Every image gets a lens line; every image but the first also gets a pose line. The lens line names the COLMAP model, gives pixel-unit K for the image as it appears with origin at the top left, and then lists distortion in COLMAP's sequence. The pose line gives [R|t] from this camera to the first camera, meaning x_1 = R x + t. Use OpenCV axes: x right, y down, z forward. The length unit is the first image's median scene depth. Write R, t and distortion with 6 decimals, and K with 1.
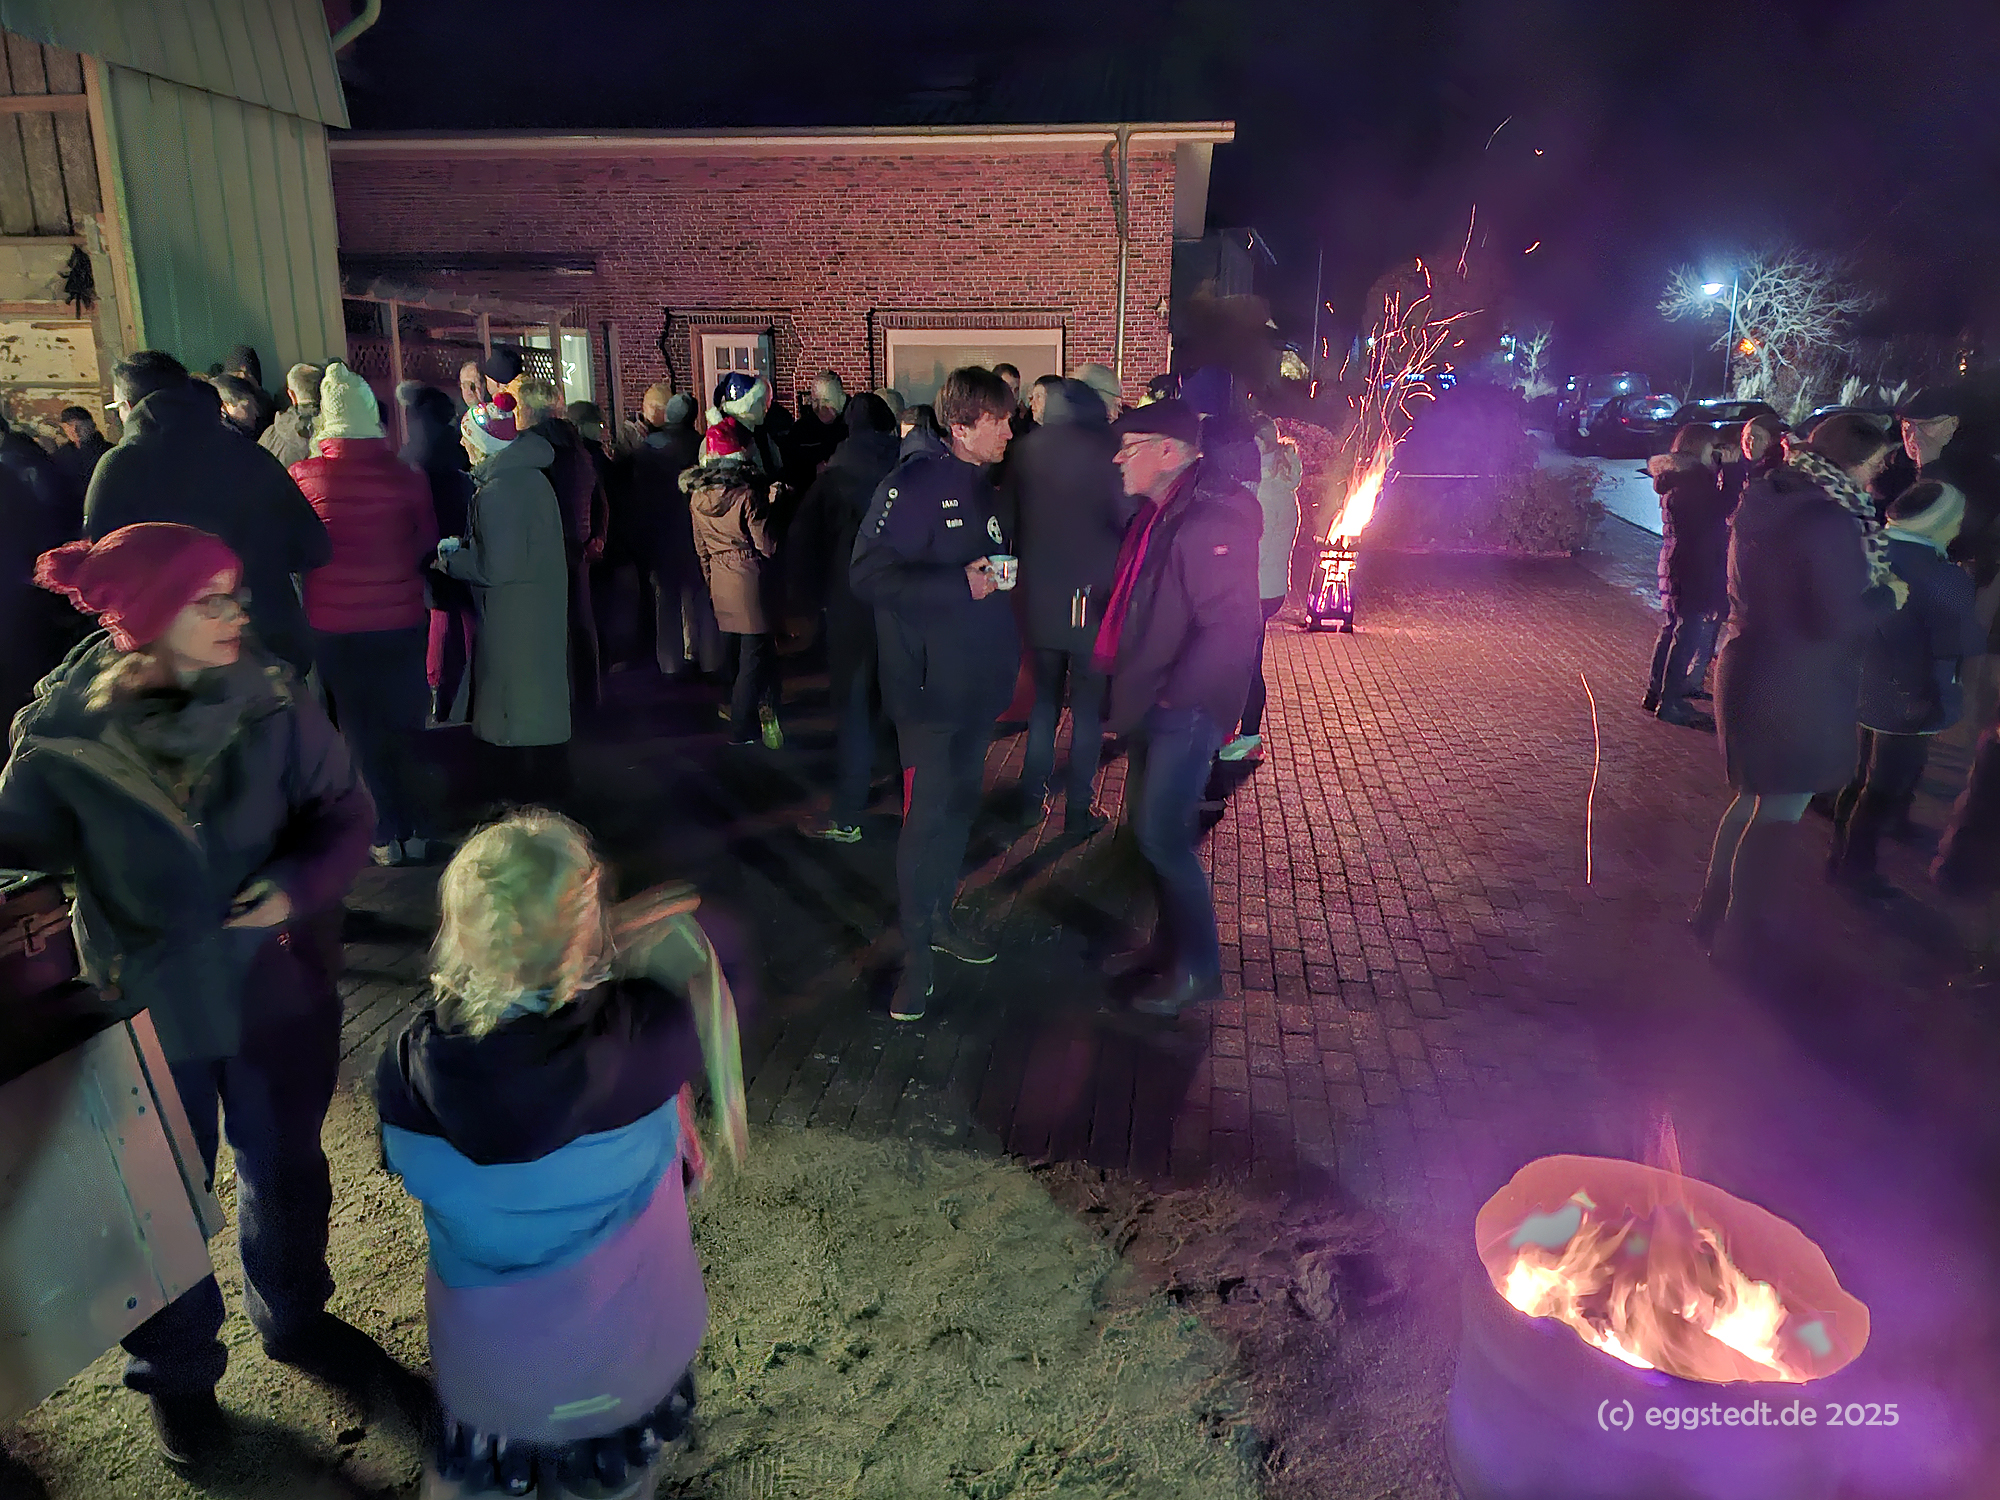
lens RADIAL K [[1414.2, 0, 1007.4], [0, 1414.2, 791.4], [0, 0, 1]] dist [0.050977, -0.052207]
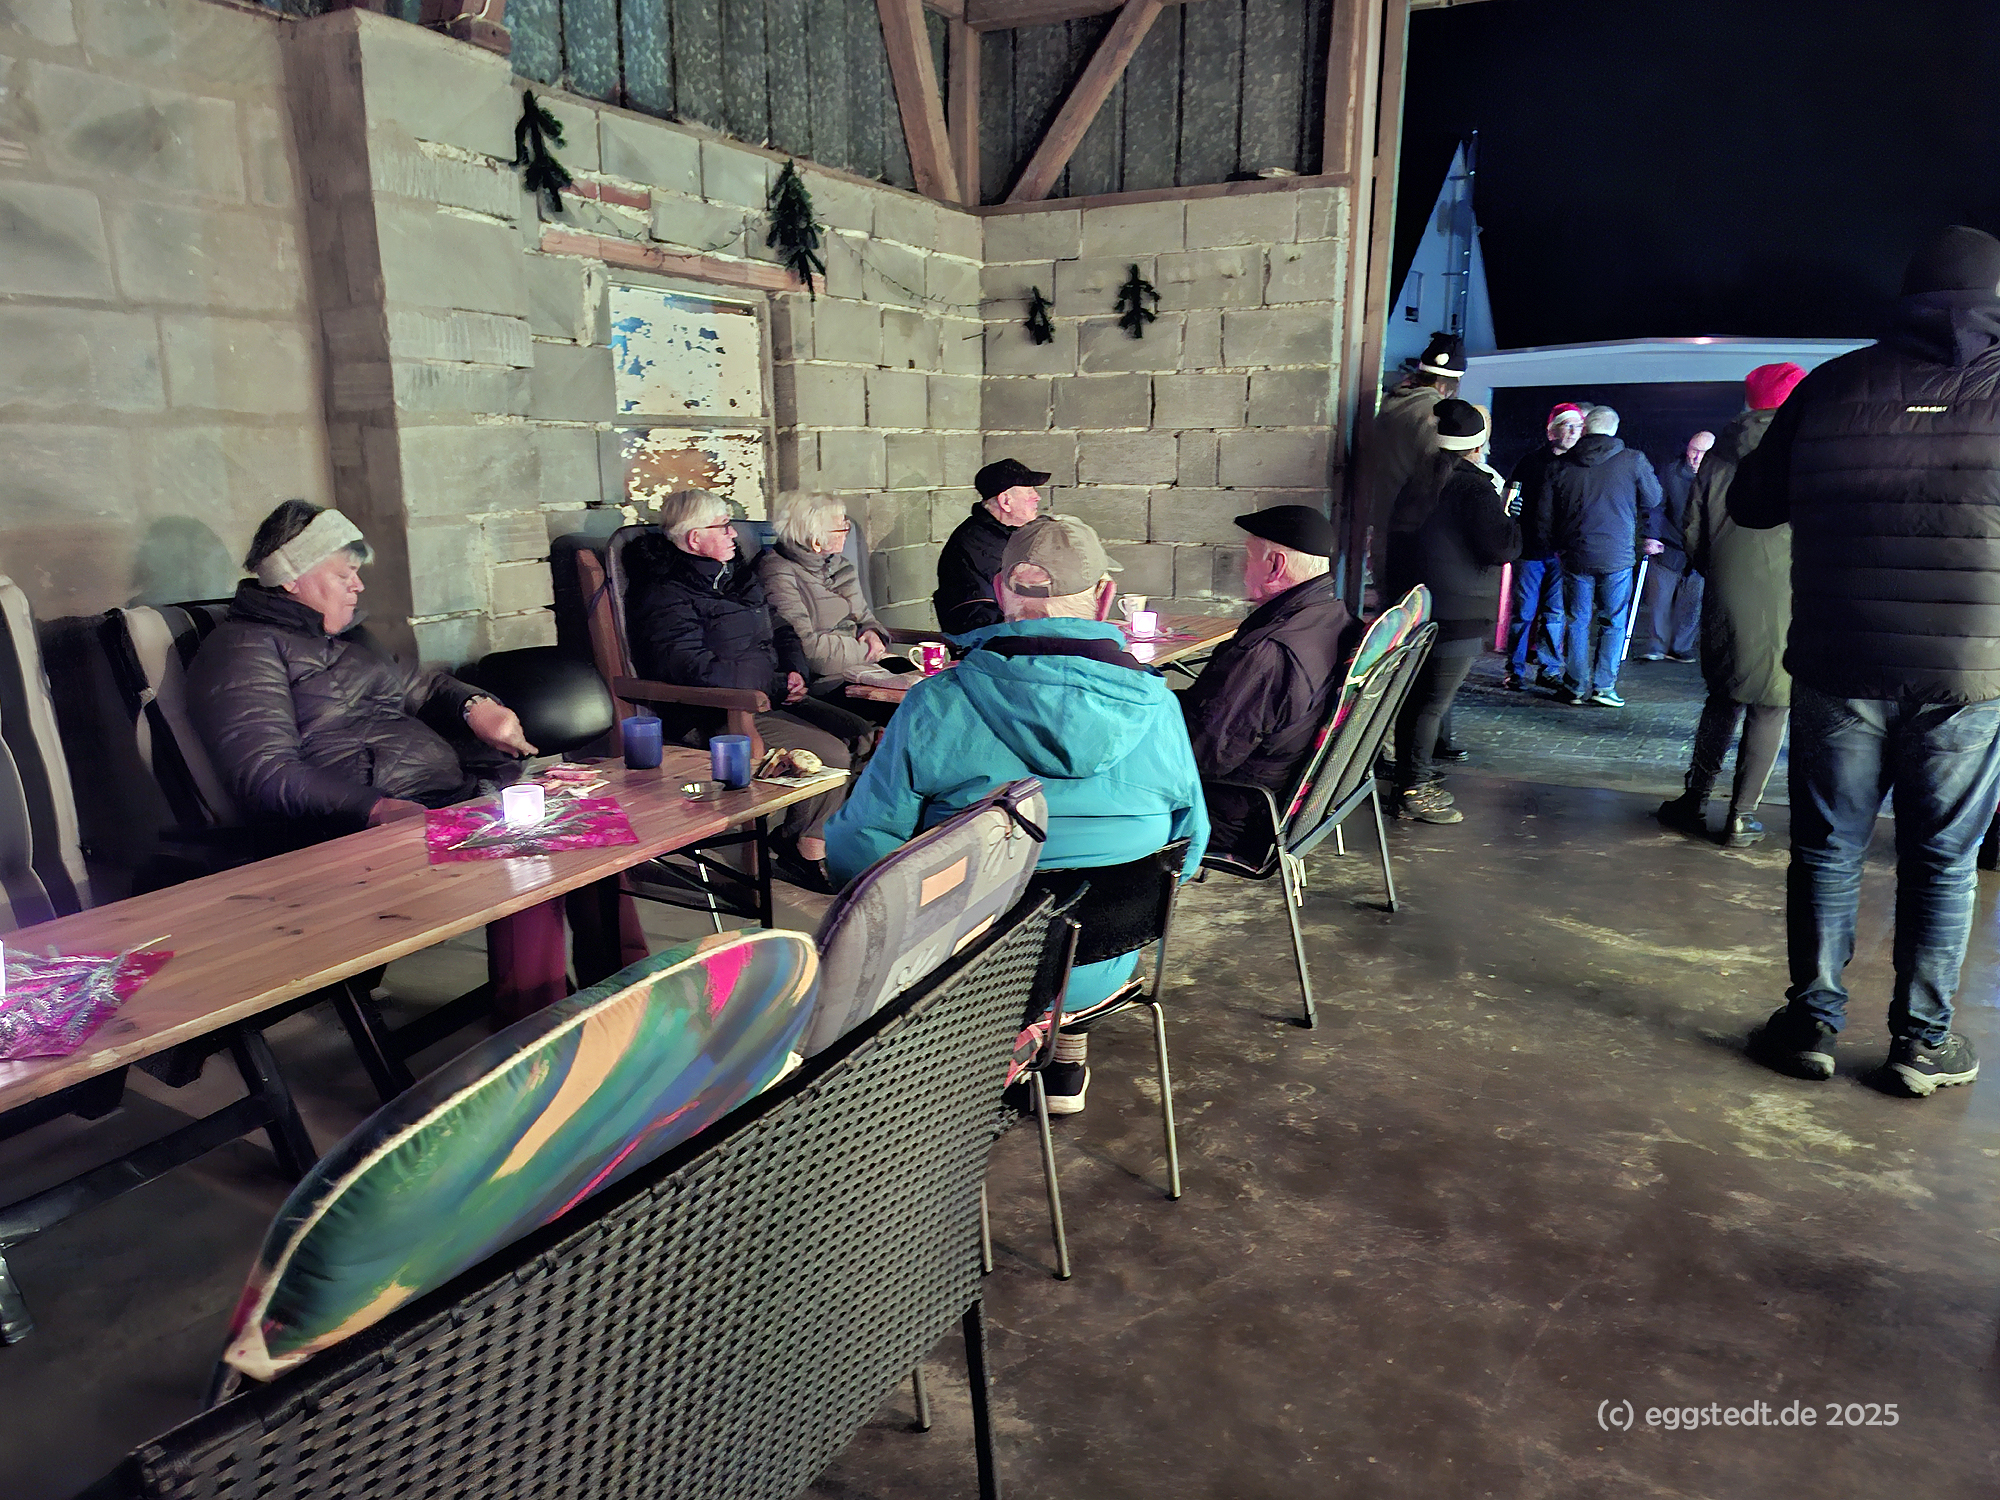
lens RADIAL K [[1414.2, 0, 1003.9], [0, 1414.2, 750.7], [0, 0, 1]] dist [0.050977, -0.052207]
pose [[0.345894, -0.212456, 0.913904, -0.702060], [0.252260, 0.959221, 0.127515, -0.133554], [-0.903727, 0.186434, 0.385383, 0.466563]]
